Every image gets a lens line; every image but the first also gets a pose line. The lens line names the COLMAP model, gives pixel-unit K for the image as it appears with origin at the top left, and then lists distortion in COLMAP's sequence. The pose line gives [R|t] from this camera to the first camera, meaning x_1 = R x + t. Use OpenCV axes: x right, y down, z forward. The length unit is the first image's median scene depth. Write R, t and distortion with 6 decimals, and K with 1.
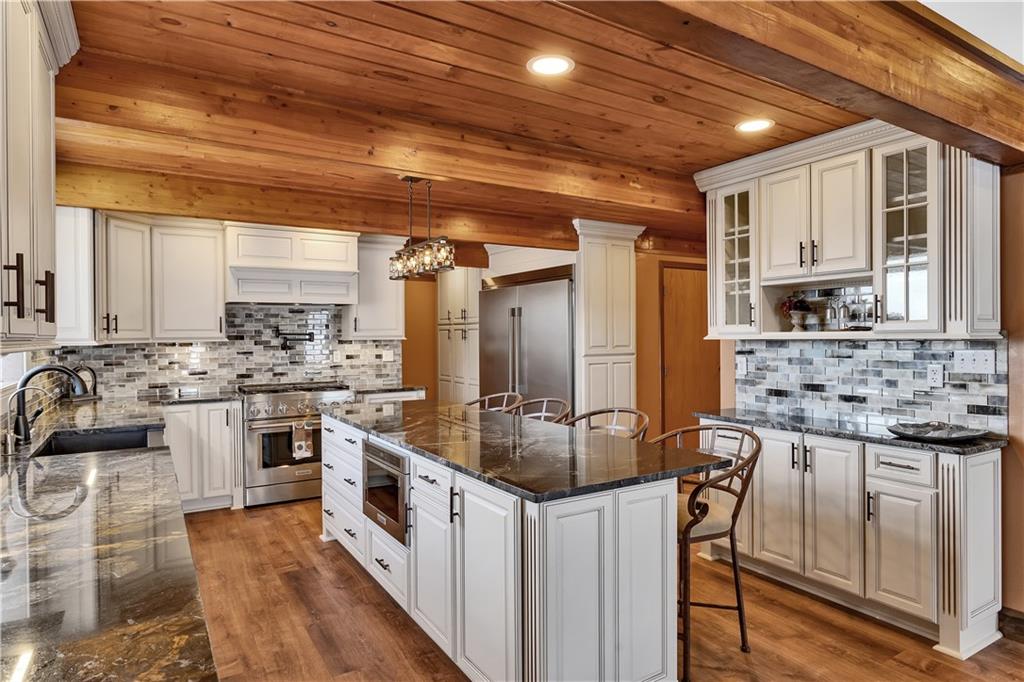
lens RADIAL K [[589.4, 0, 487.1], [0, 589.4, 341.1], [0, 0, 1]] dist [-0.004502, -0.001539]
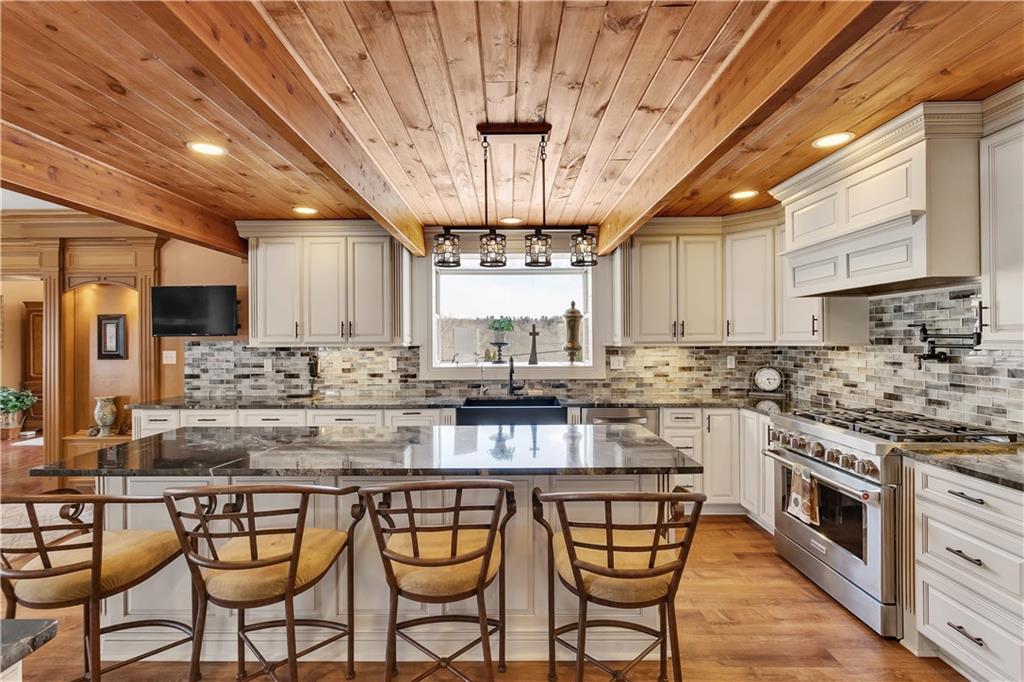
lens RADIAL K [[456.6, 0, 504.9], [0, 456.6, 341.5], [0, 0, 1]] dist [-0.004031, 0.000031]
pose [[-0.511609, 0.011115, -0.859146, 0.392289], [0.000497, 0.999920, 0.012640, -0.017573], [0.859218, 0.006040, -0.511574, 1.238826]]
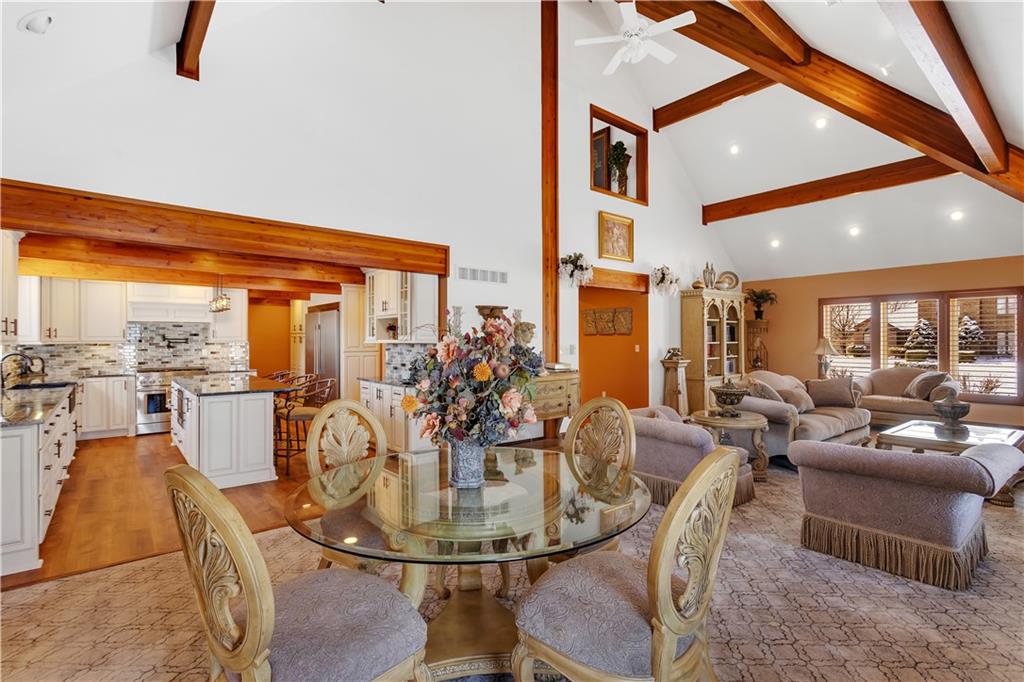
lens RADIAL K [[504.1, 0, 513.6], [0, 504.1, 340.2], [0, 0, 1]] dist [-0.006743, 0.002429]
pose [[0.989645, 0.005633, 0.143426, 0.639833], [-0.004183, 0.999937, -0.010405, 0.003308], [-0.143475, 0.009698, 0.989606, -0.865807]]
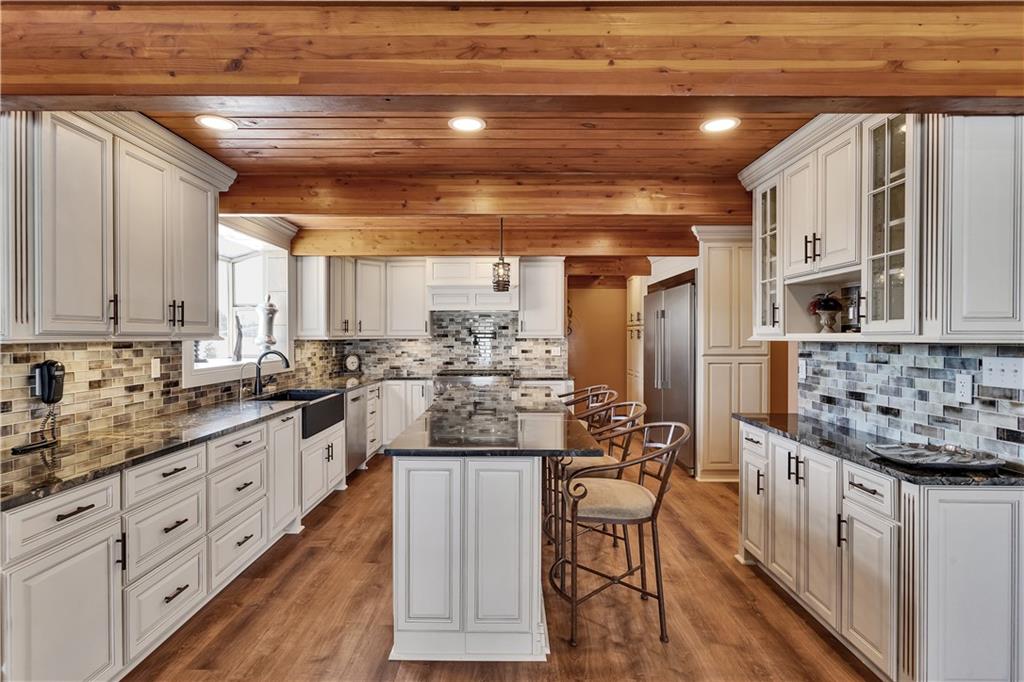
lens RADIAL K [[504.1, 0, 502.1], [0, 504.1, 341.6], [0, 0, 1]] dist [-0.006743, 0.002429]
pose [[0.850205, 0.013089, -0.526288, 0.460296], [-0.010878, 0.999914, 0.007294, -0.002668], [0.526339, -0.000476, 0.850275, 0.066511]]
